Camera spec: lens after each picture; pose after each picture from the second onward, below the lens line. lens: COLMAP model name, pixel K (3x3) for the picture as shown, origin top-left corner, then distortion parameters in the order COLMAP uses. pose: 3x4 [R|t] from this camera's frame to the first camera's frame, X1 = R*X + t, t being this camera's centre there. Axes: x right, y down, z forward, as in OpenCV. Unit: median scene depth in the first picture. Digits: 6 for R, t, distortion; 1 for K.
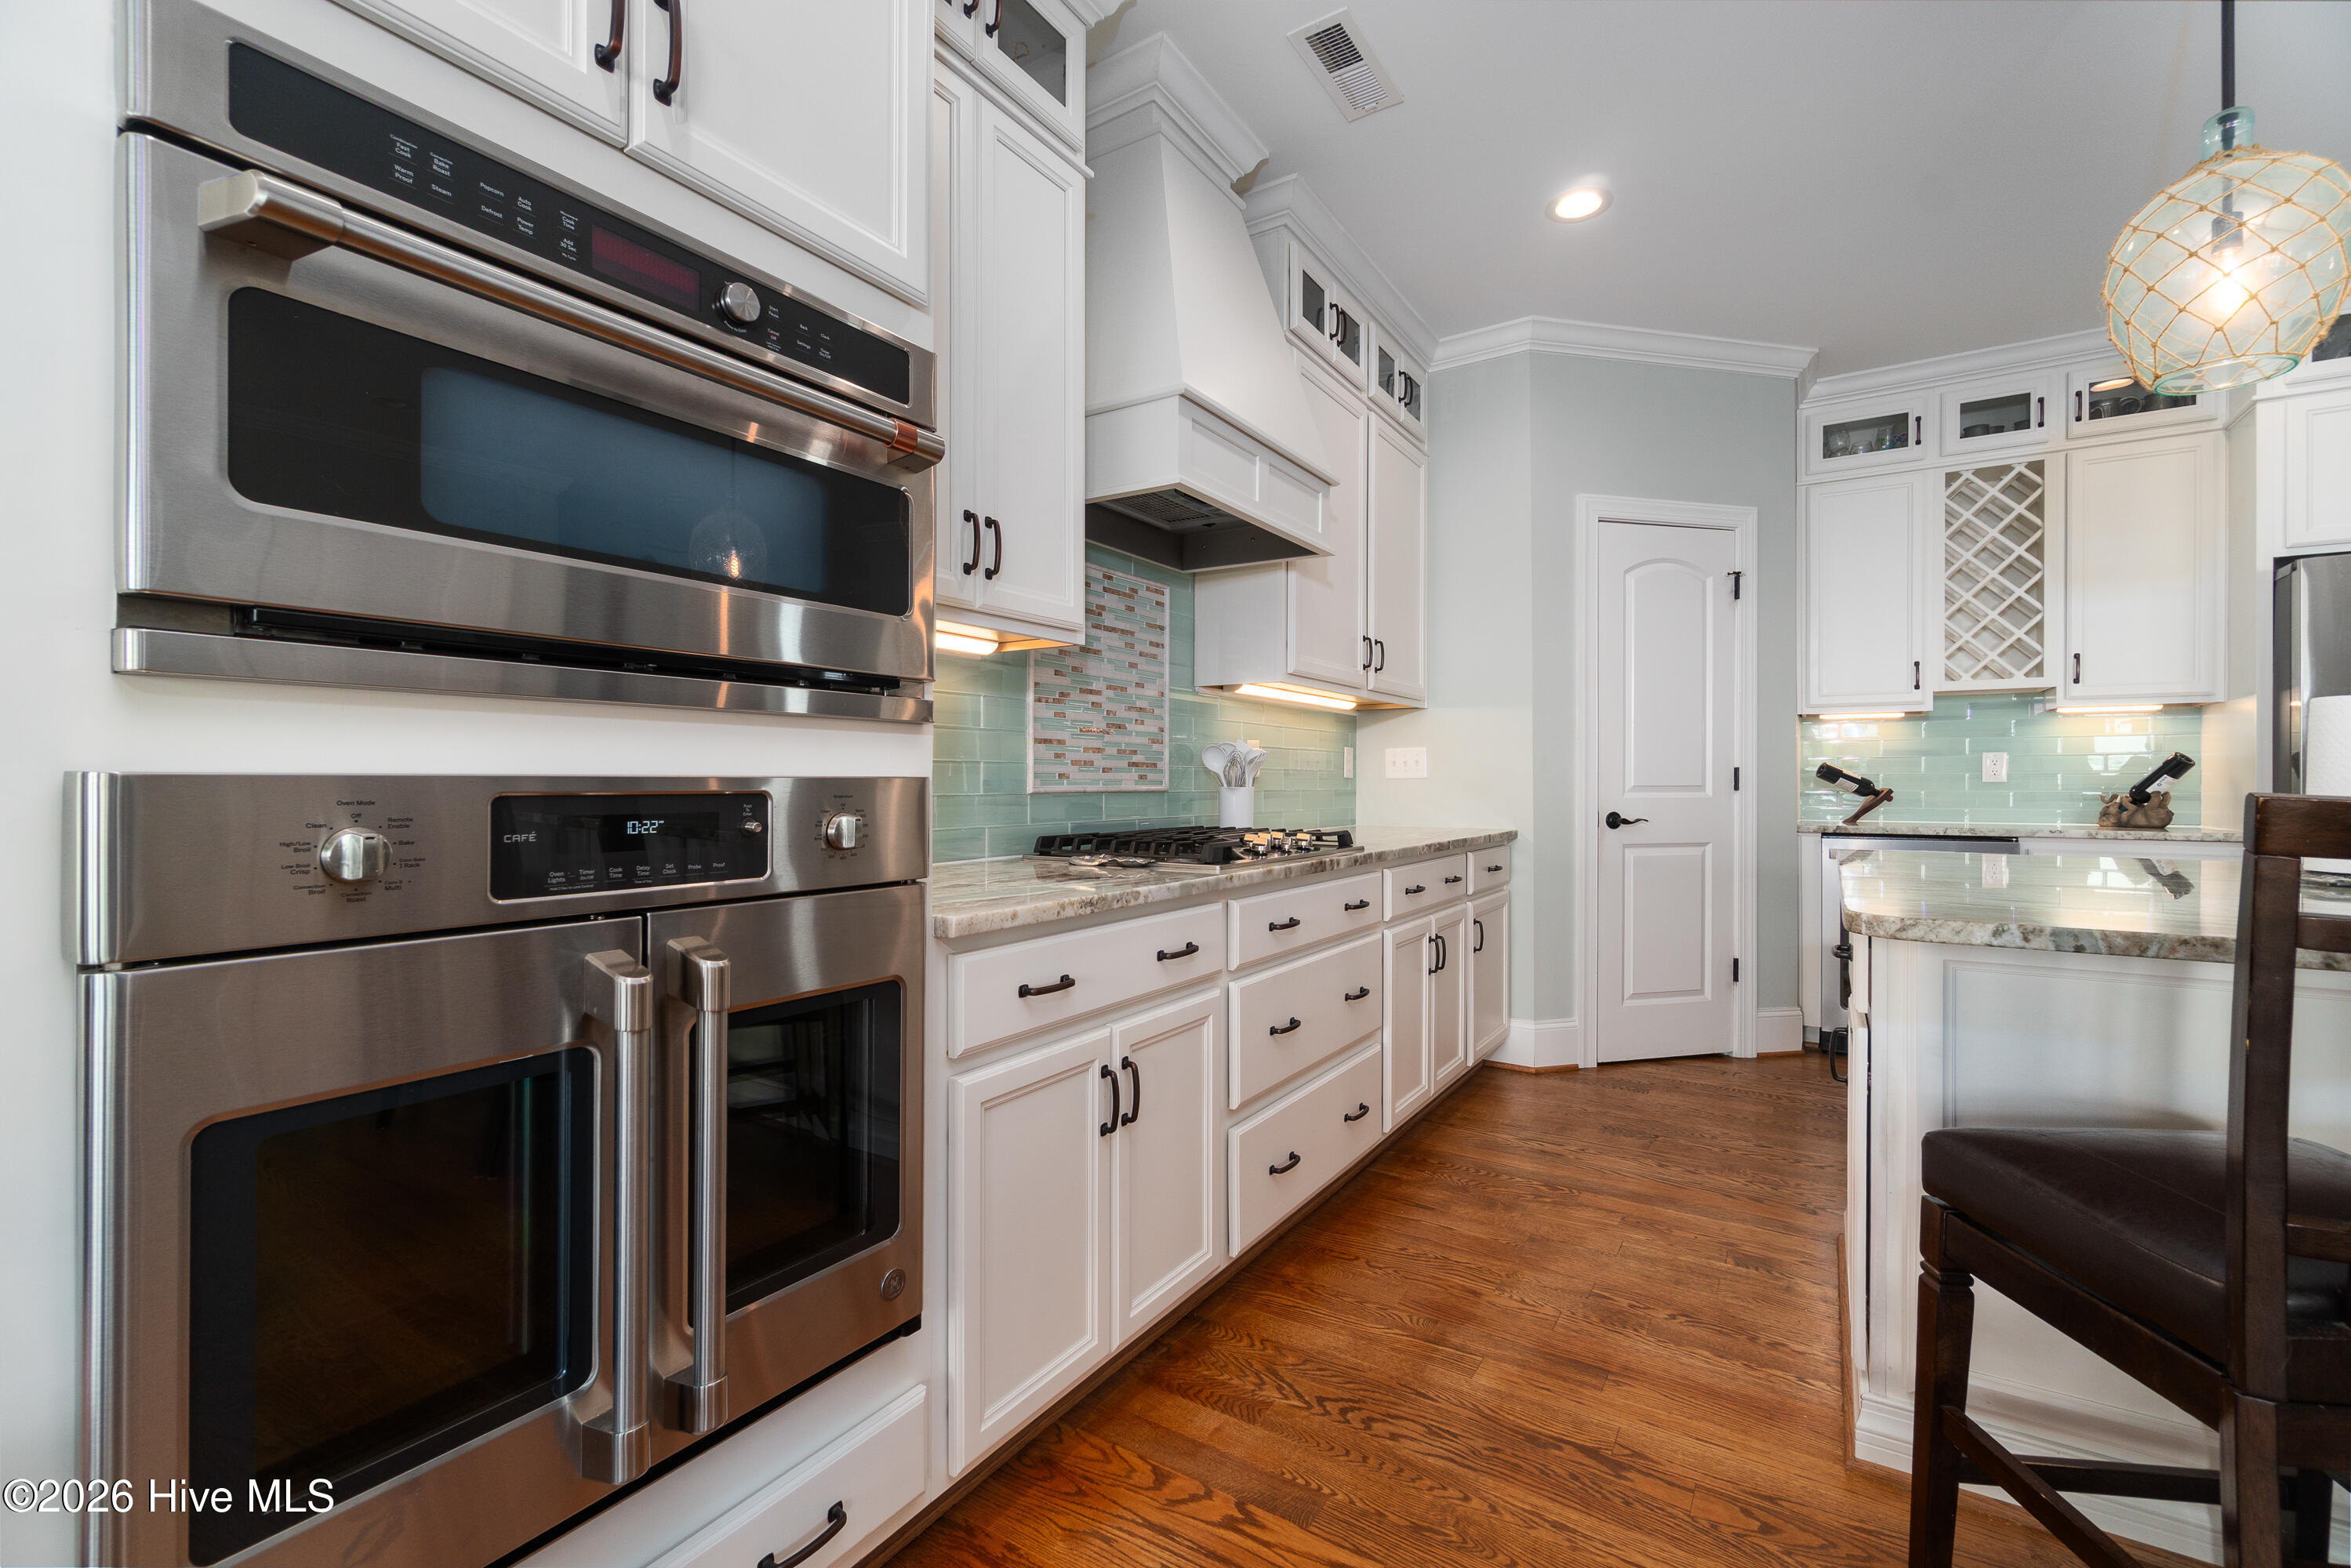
lens RADIAL K [[1011.2, 0, 1175.5], [0, 1011.2, 784.0], [0, 0, 1]] dist [-0.001700, -0.000100]
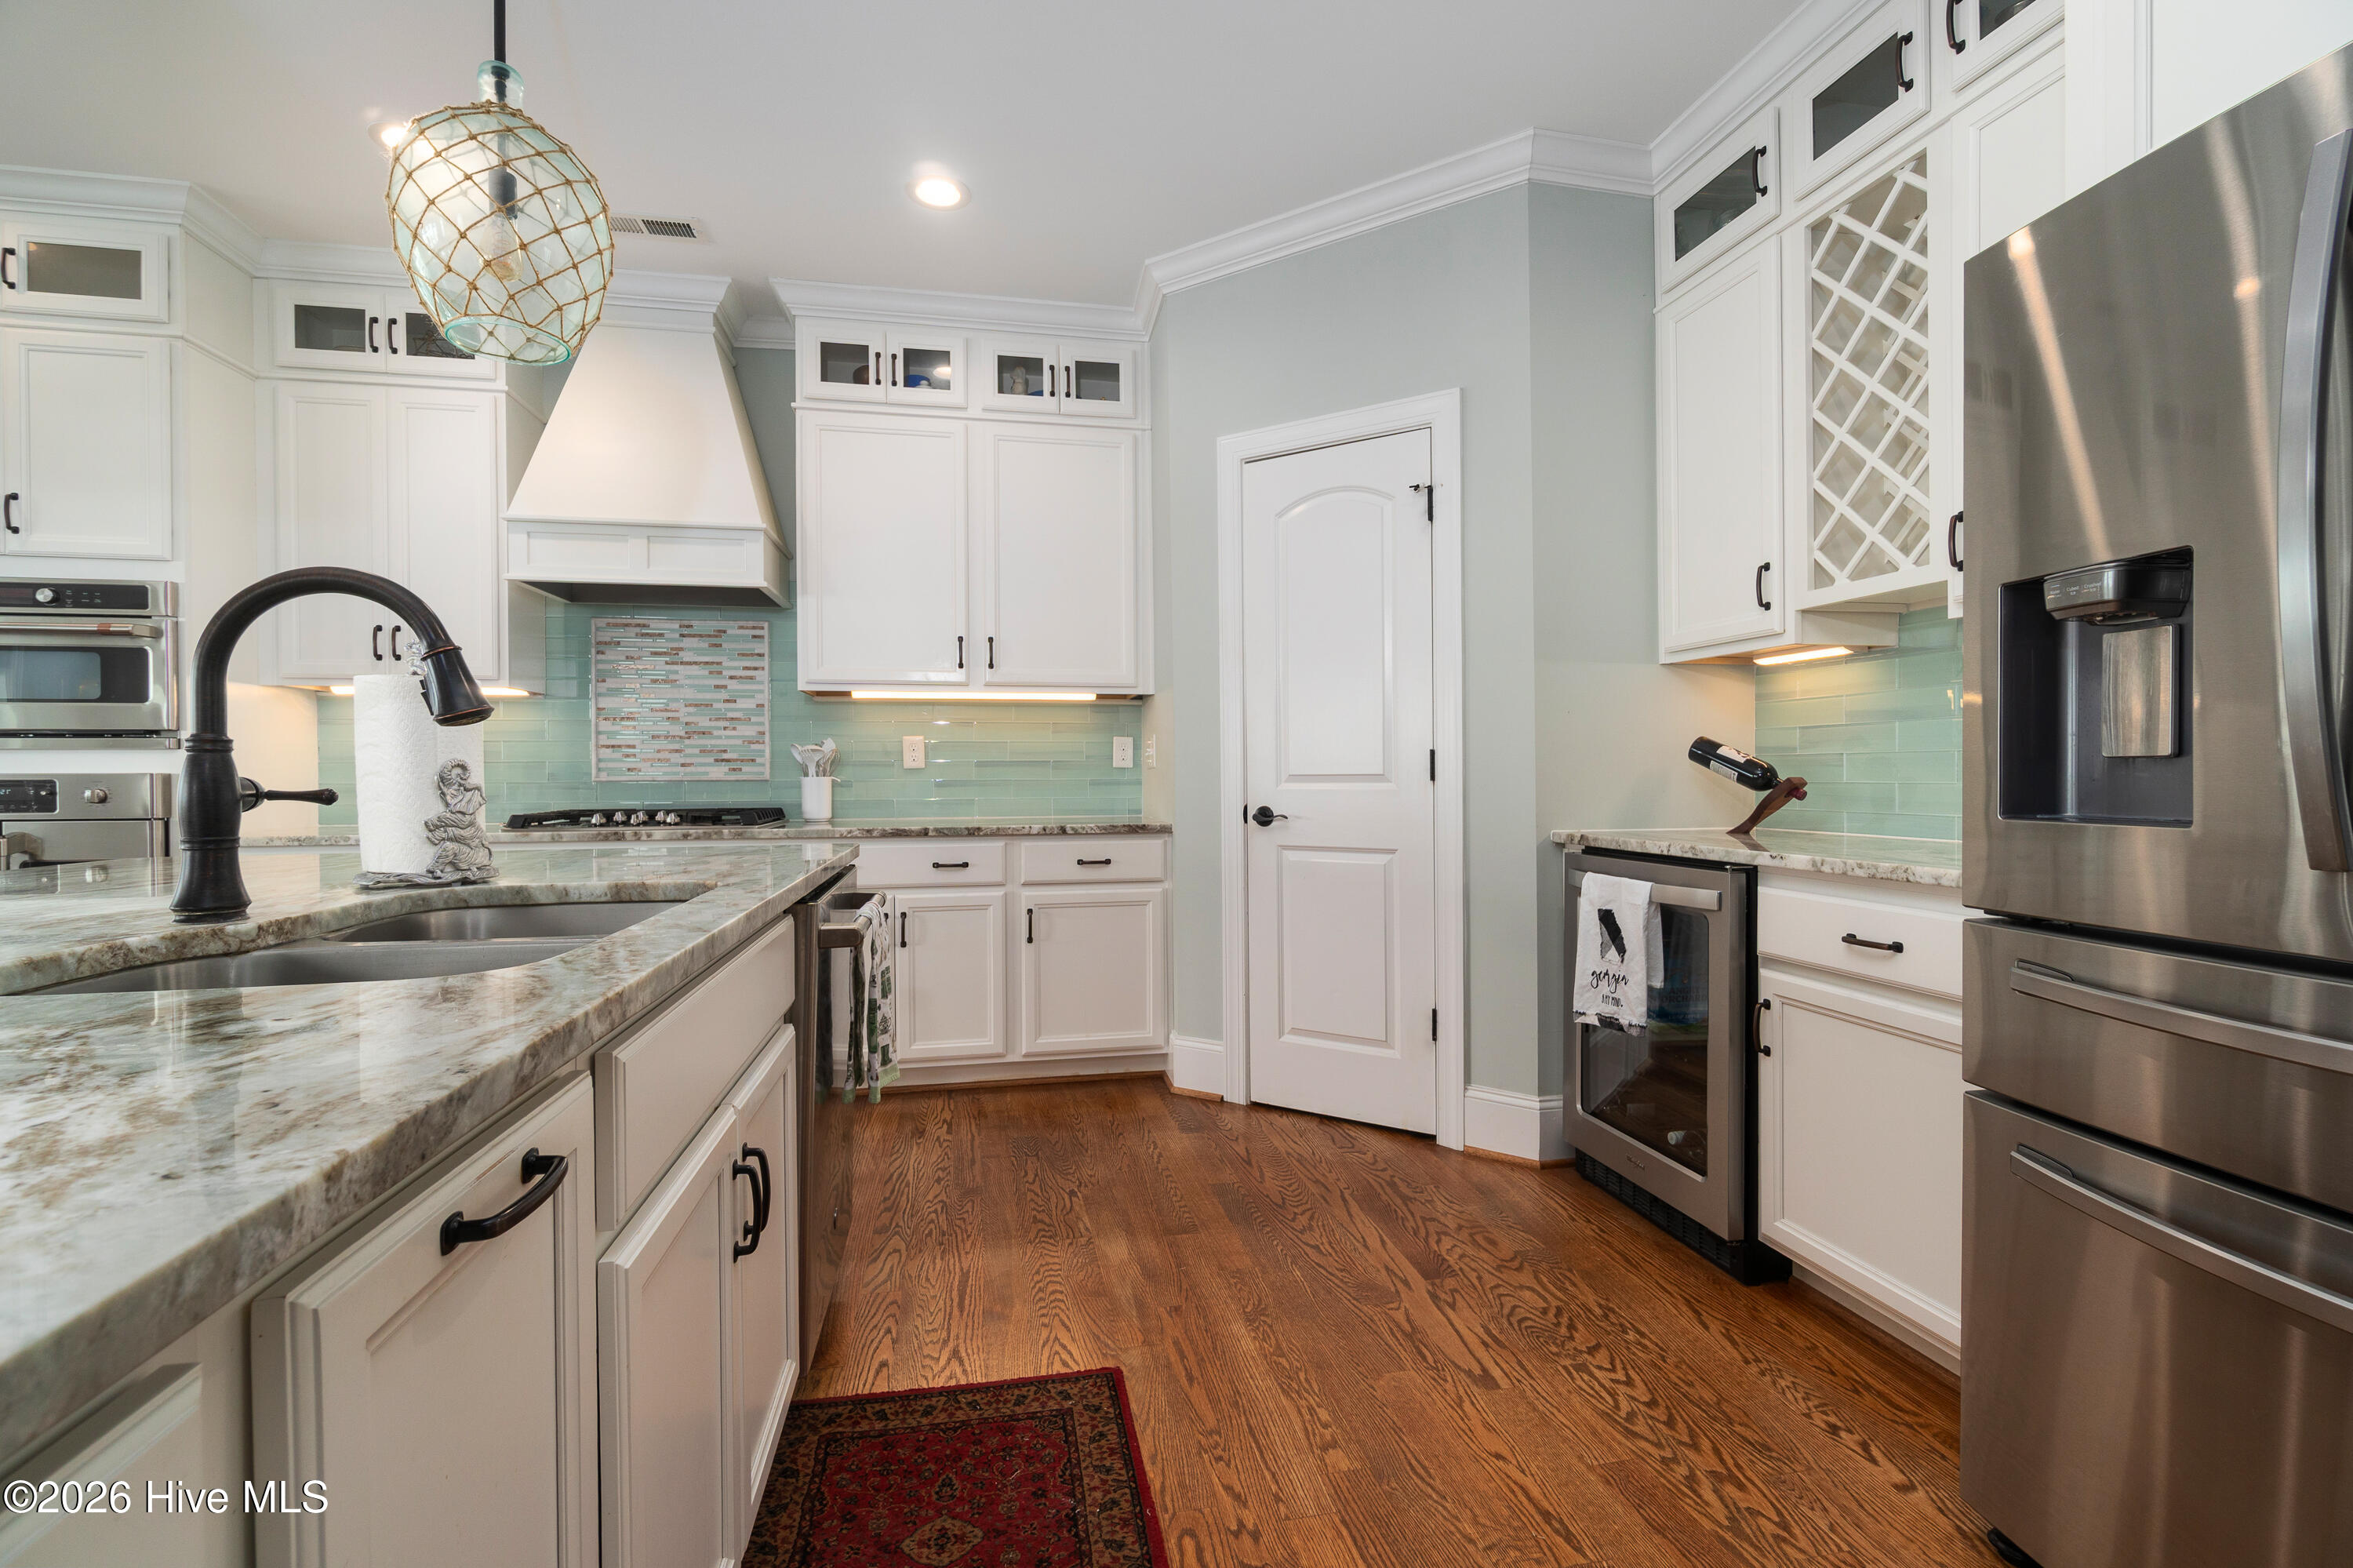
lens RADIAL K [[1018.9, 0, 1172.3], [0, 1018.9, 778.9], [0, 0, 1]] dist [-0.002254, 0.000065]
pose [[0.690701, 0.000486, -0.723141, 1.379281], [0.003719, 0.999984, 0.004224, 0.001954], [0.723131, -0.005607, 0.690688, 0.504242]]
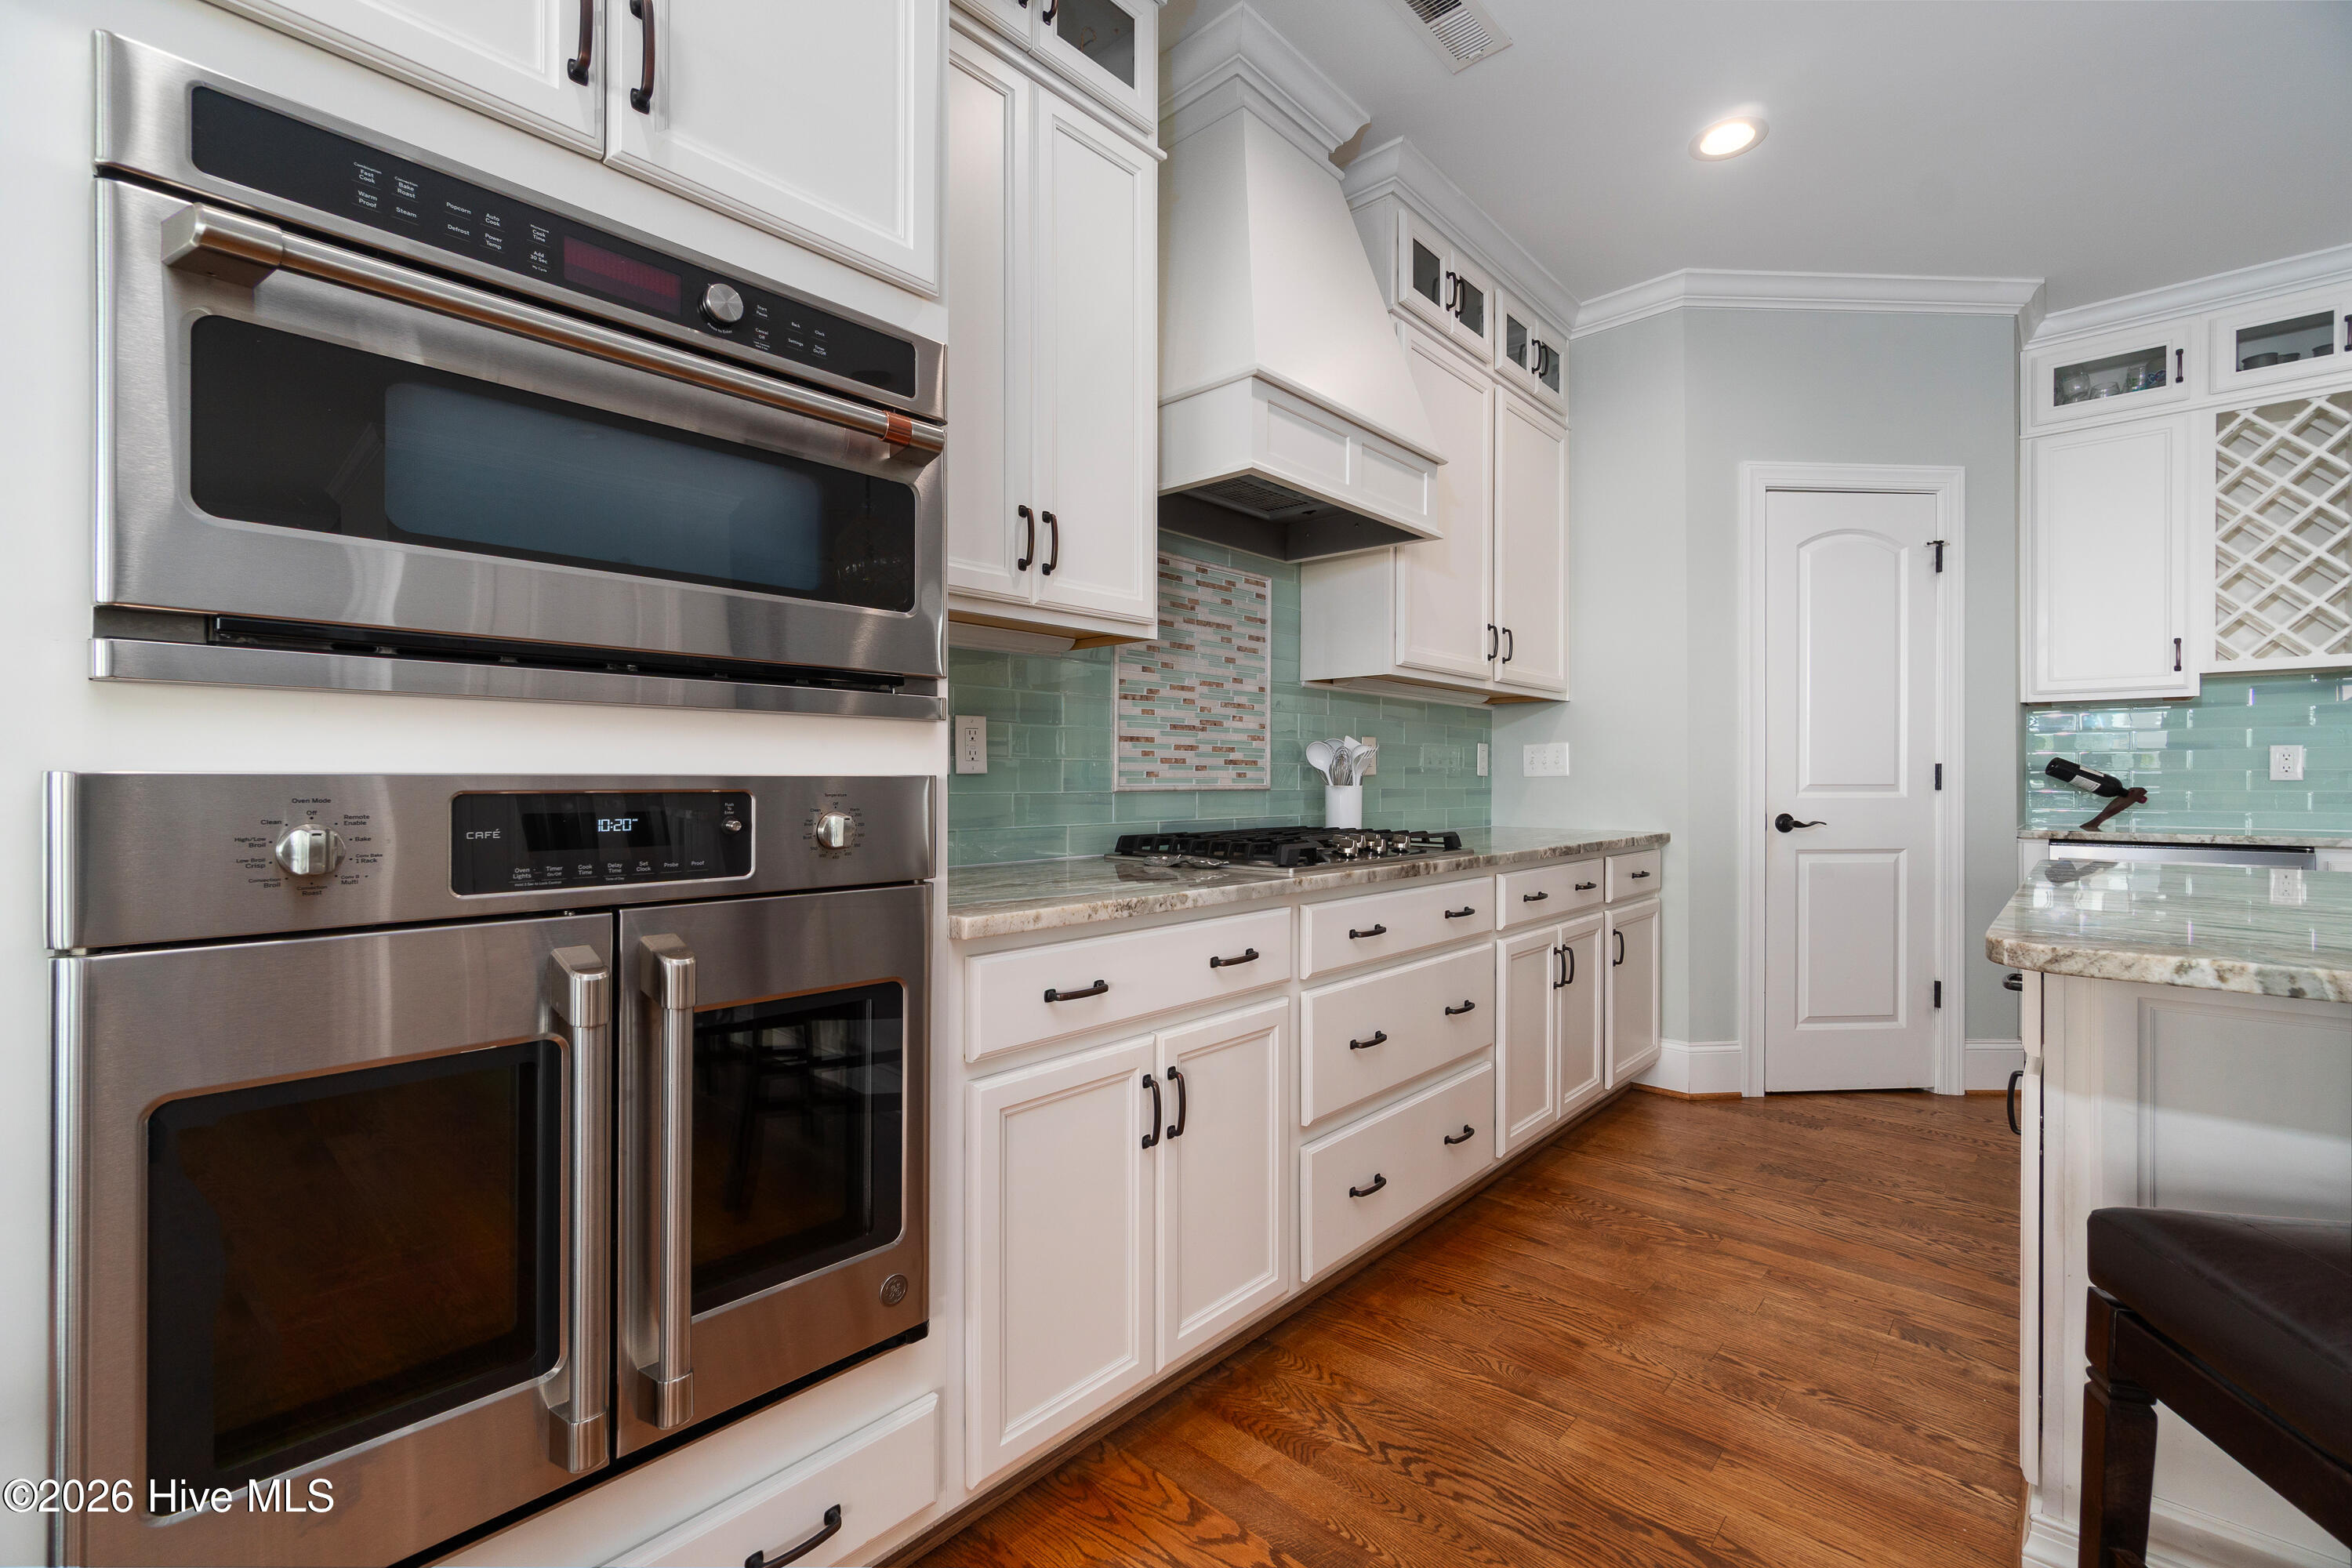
lens RADIAL K [[1011.6, 0, 1175.3], [0, 1011.6, 781.1], [0, 0, 1]] dist [-0.001864, 0.000760]
pose [[0.985711, 0.000159, -0.168444, 0.070950], [-0.000320, 1.000000, -0.000931, -0.000260], [0.168444, 0.000972, 0.985711, 0.032963]]
